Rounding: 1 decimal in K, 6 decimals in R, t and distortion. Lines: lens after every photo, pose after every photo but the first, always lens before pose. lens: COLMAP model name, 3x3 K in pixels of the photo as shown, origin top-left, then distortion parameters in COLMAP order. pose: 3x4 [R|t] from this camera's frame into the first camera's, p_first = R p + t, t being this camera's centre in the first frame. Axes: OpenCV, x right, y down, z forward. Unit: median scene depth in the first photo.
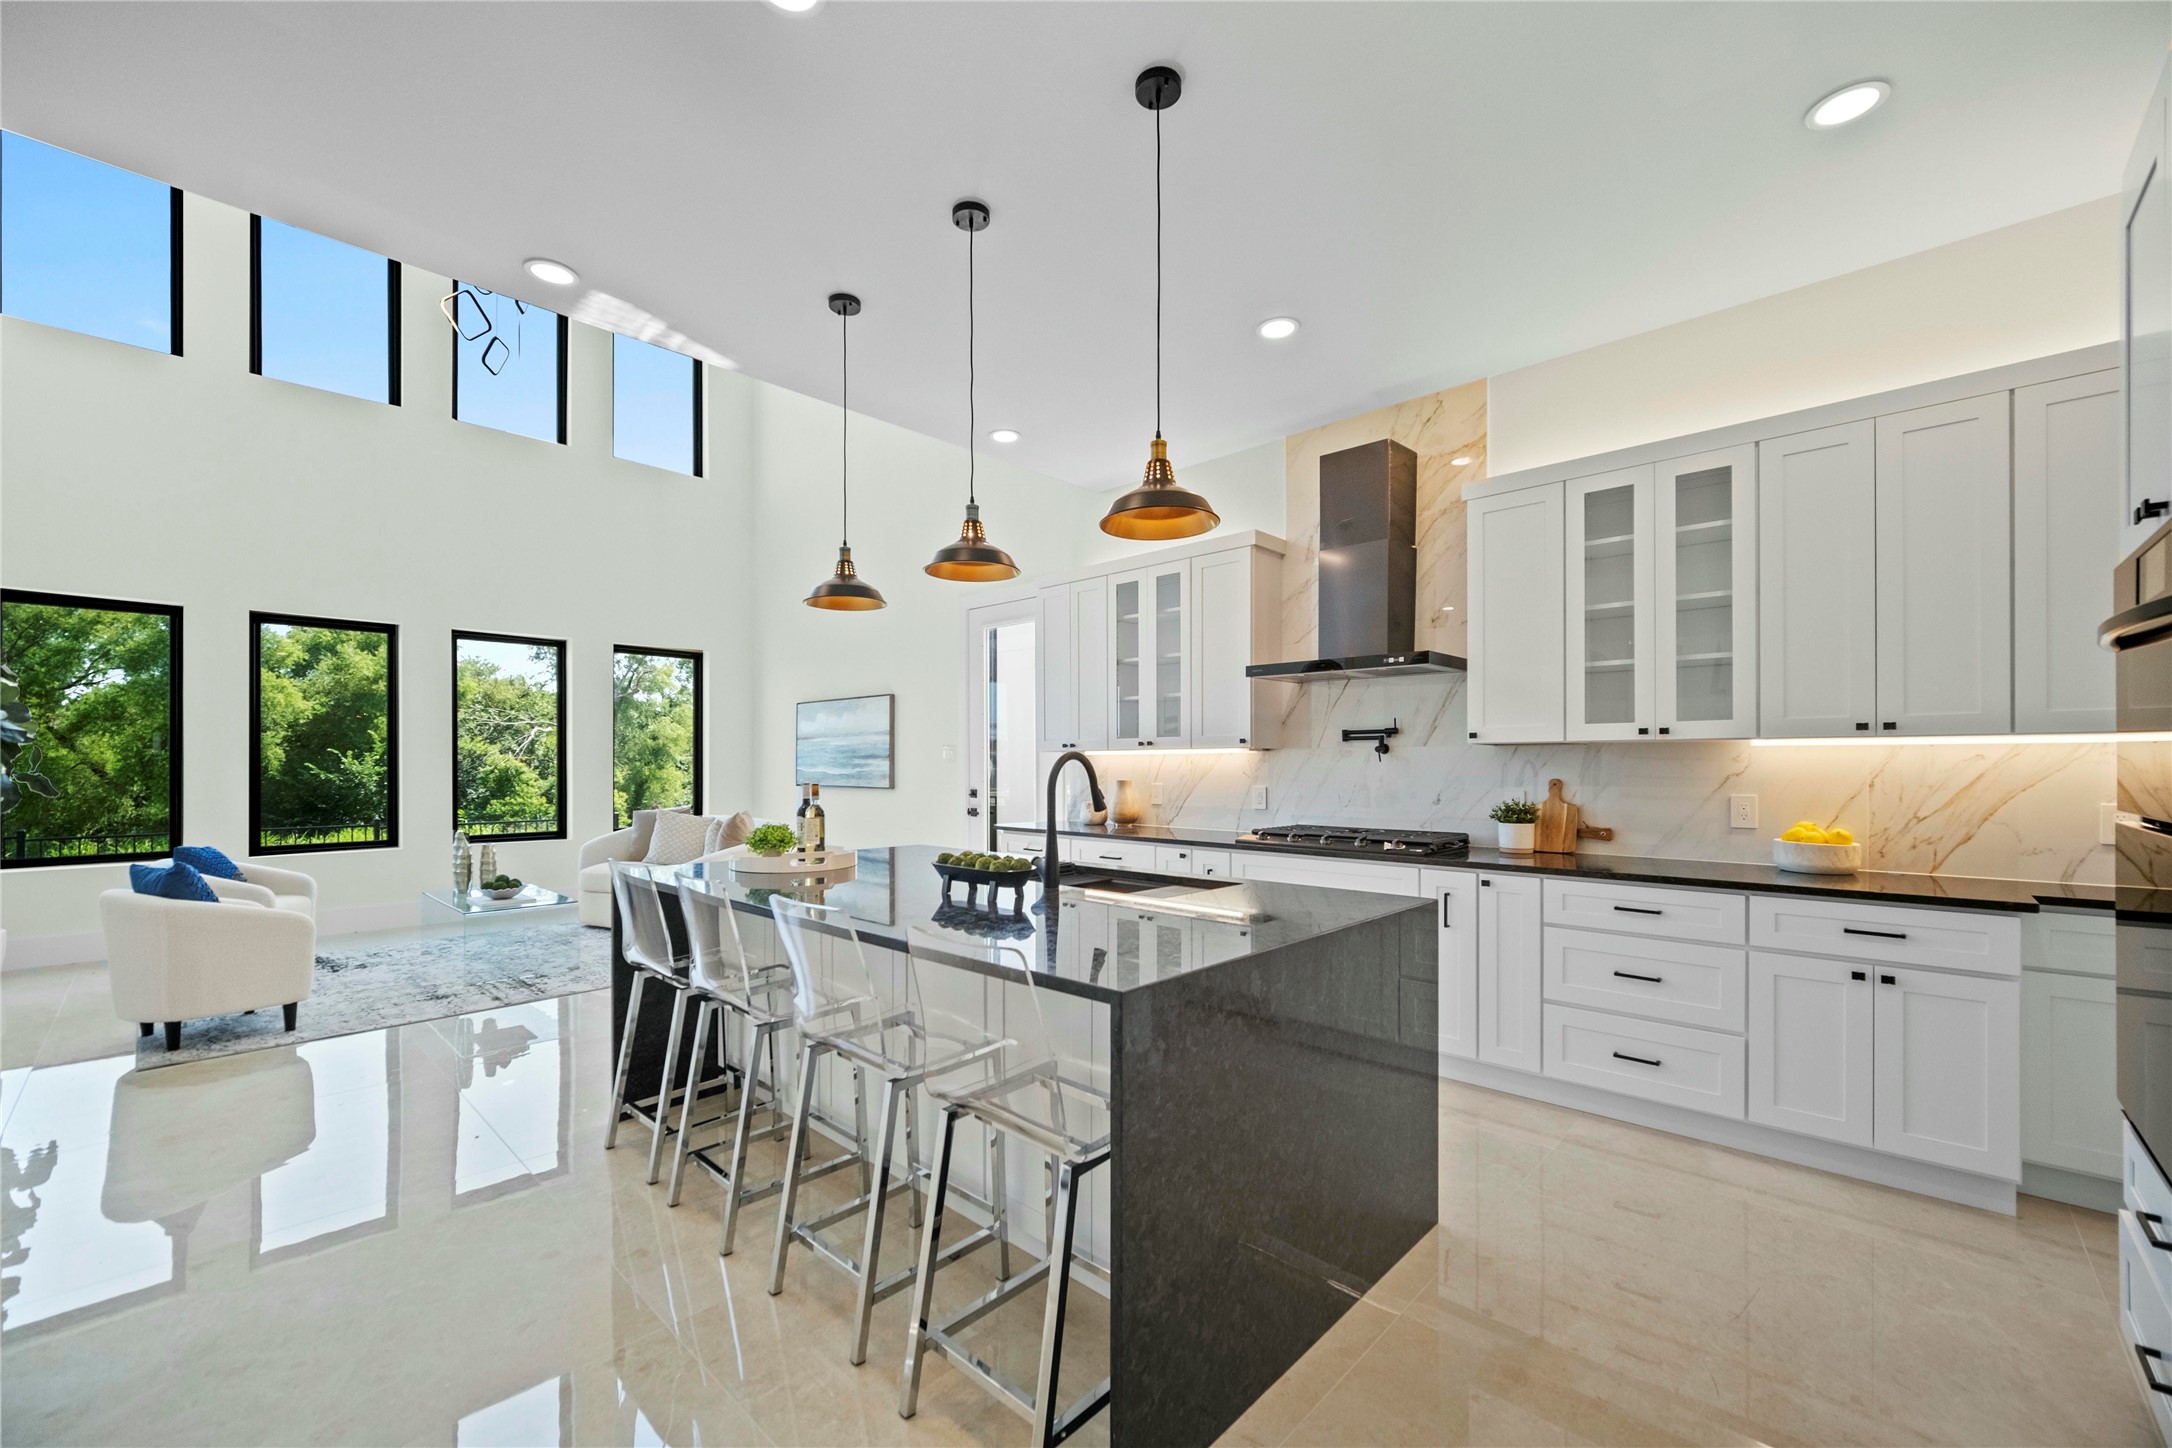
lens RADIAL K [[864.1, 0, 1074.2], [0, 864.1, 758.0], [0, 0, 1]] dist [-0.003135, -0.001107]
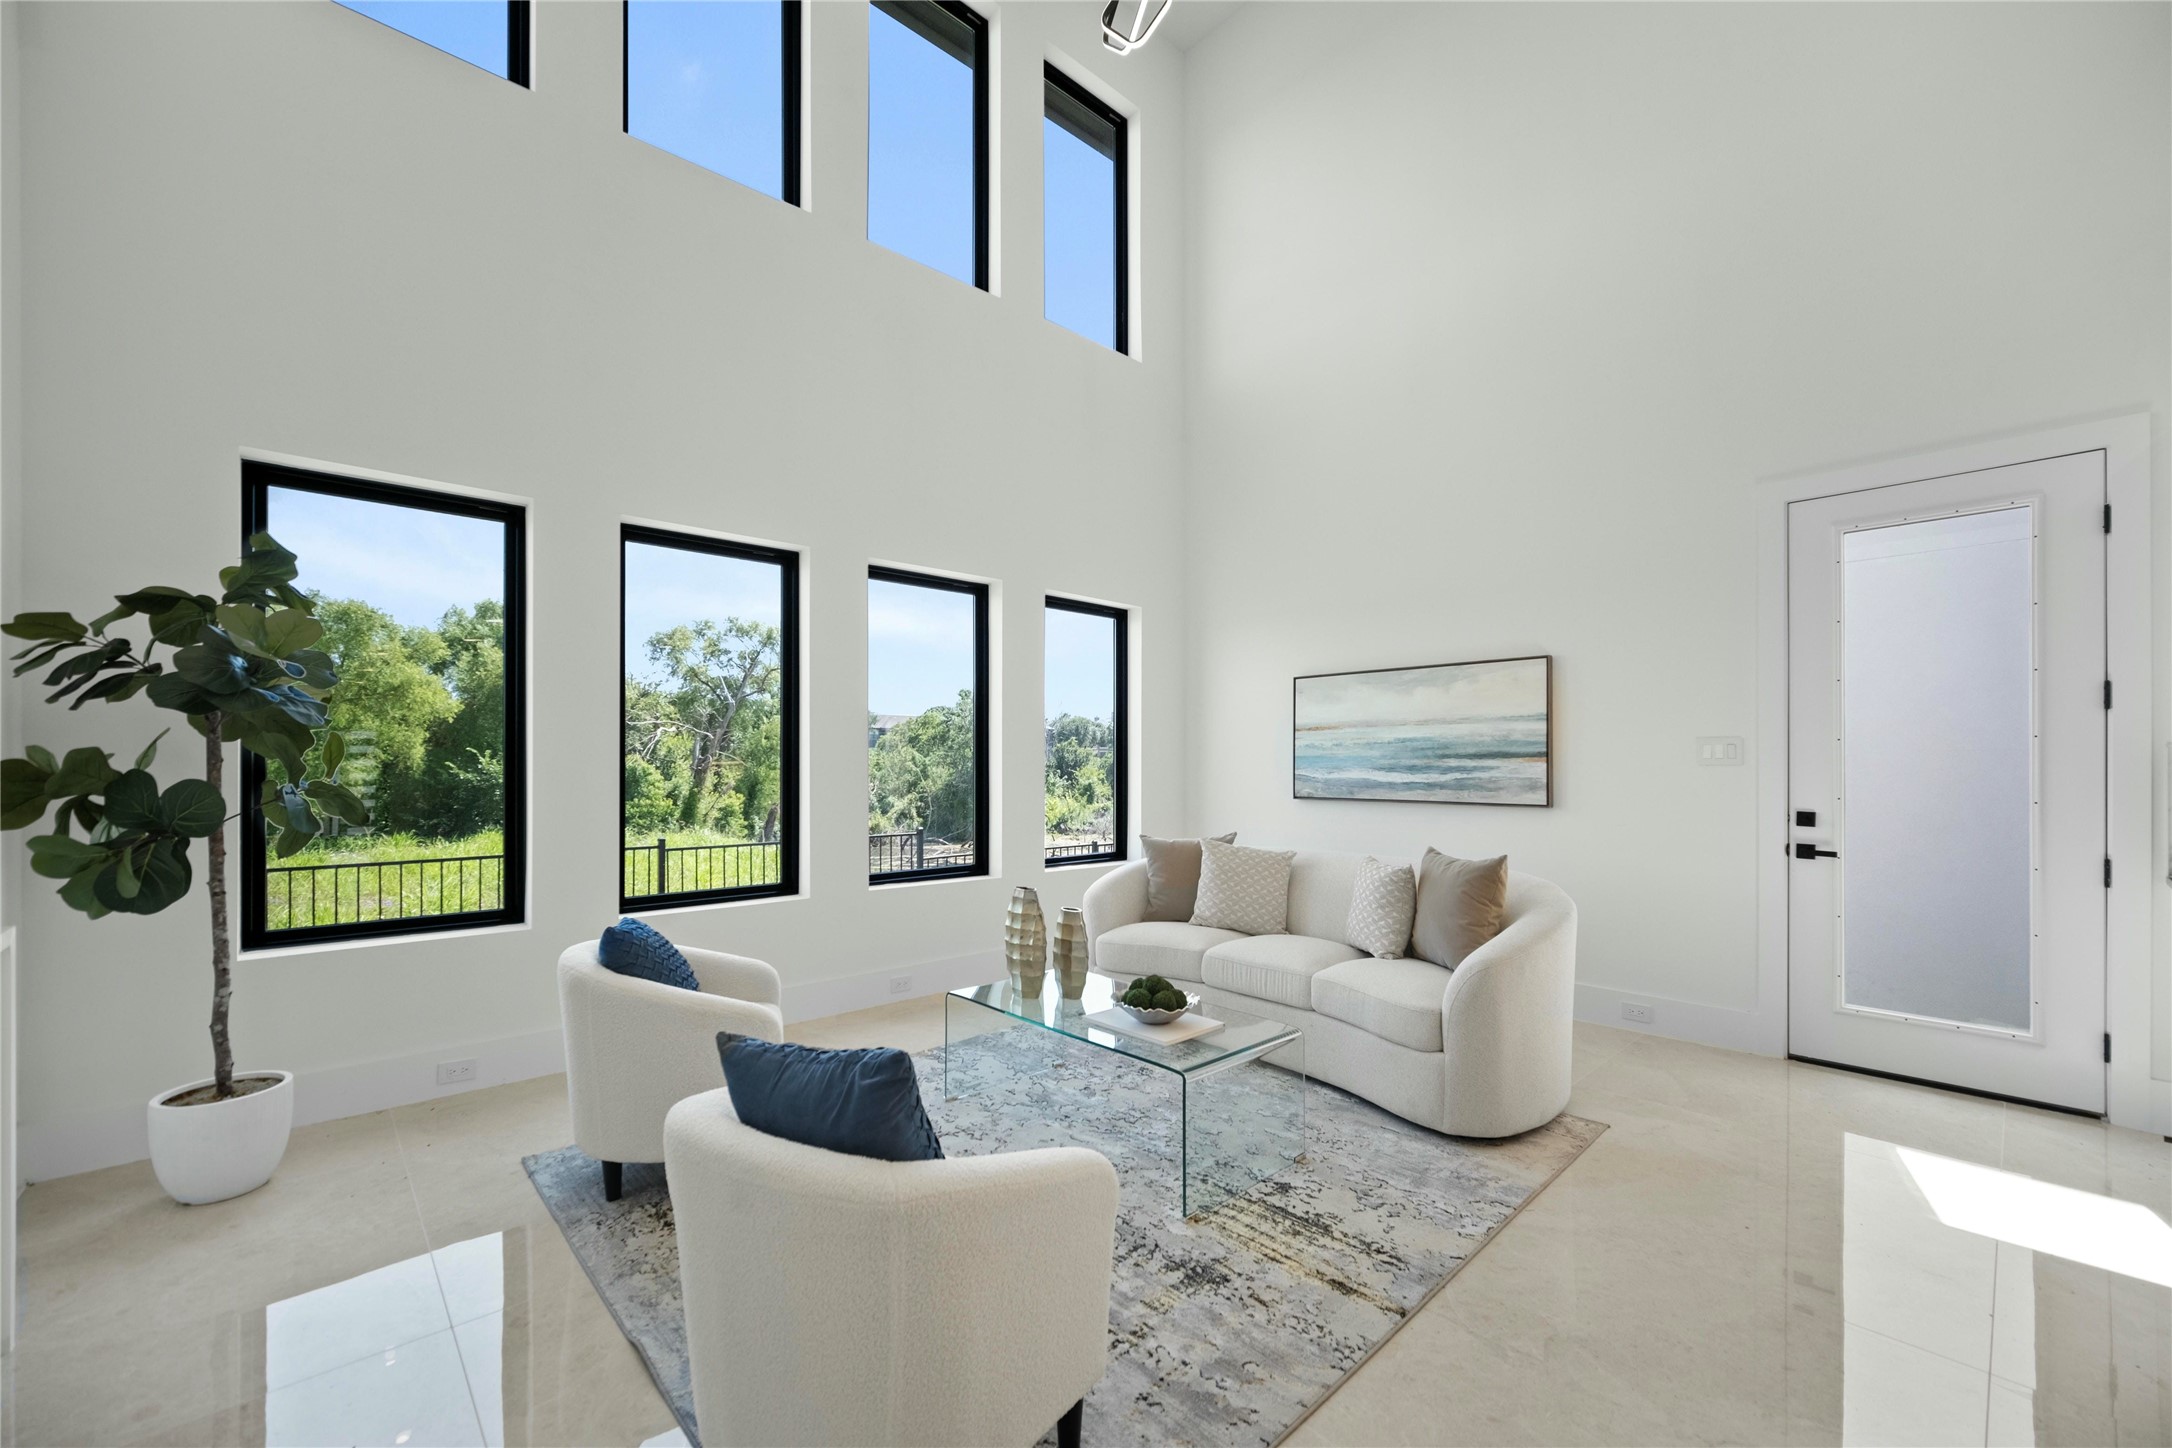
lens RADIAL K [[864.1, 0, 1088.7], [0, 864.1, 762.0], [0, 0, 1]] dist [-0.003135, -0.001107]
pose [[0.998045, 0.002924, -0.062433, -0.438198], [-0.002765, 0.999993, 0.002627, 0.002107], [0.062441, -0.002449, 0.998046, 0.306617]]
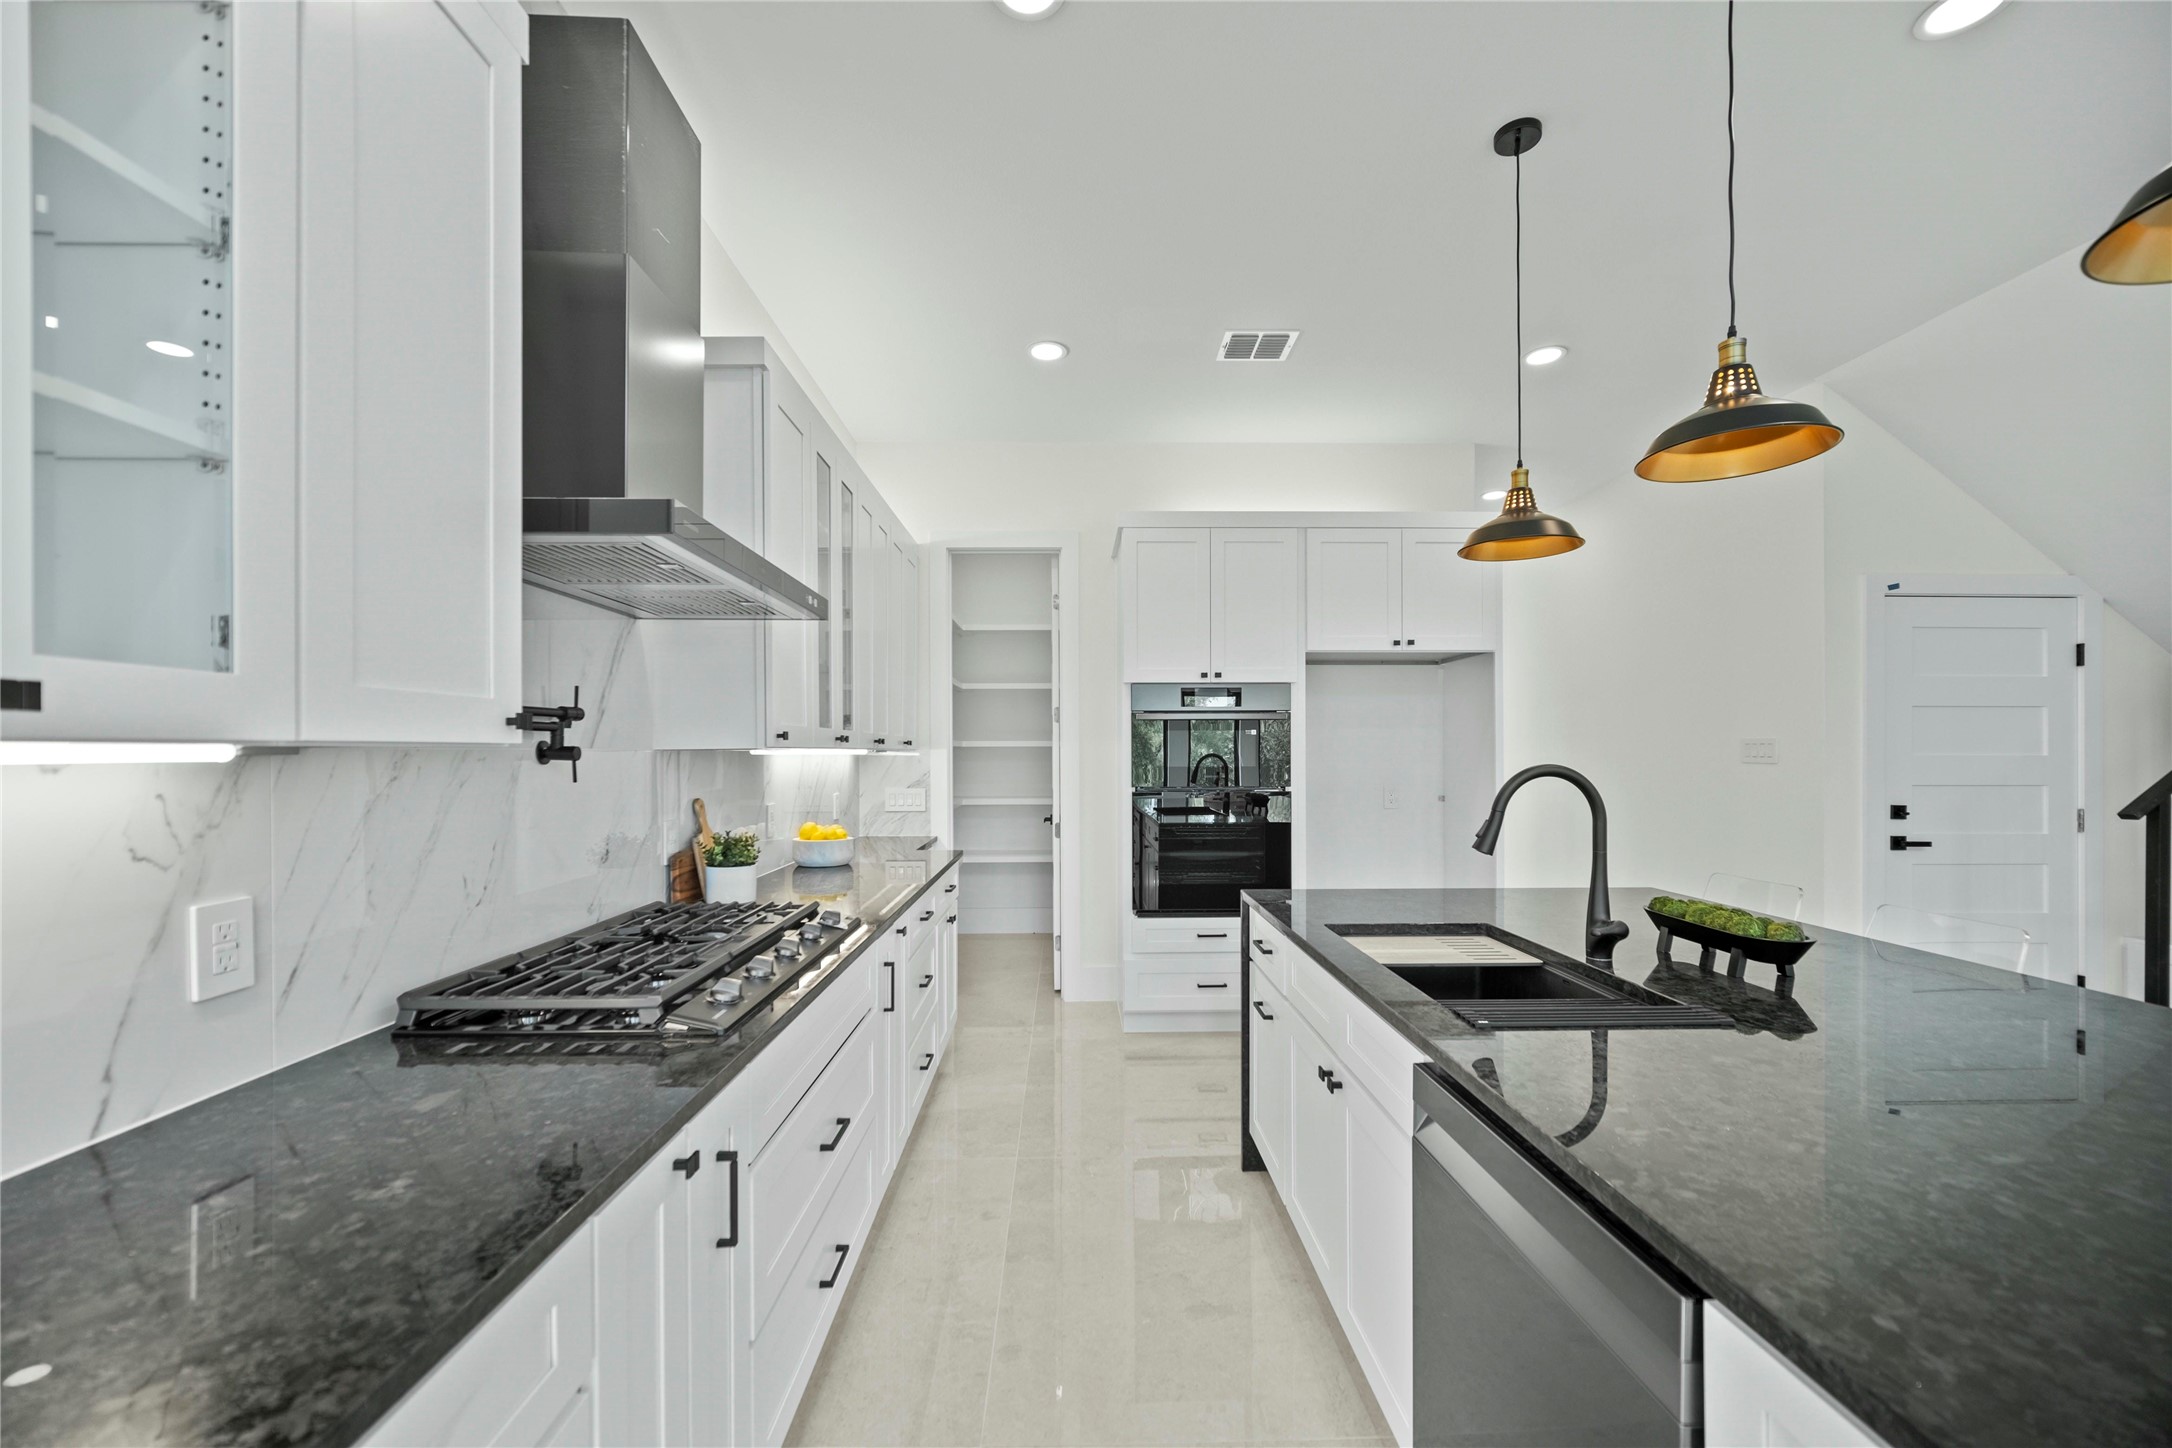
lens RADIAL K [[864.1, 0, 1087.2], [0, 864.1, 759.1], [0, 0, 1]] dist [-0.003135, -0.001107]
pose [[-0.705189, -0.000930, 0.709018, -0.067378], [-0.000184, 0.999999, 0.001129, -0.004187], [-0.709019, 0.000666, -0.705189, 0.569338]]
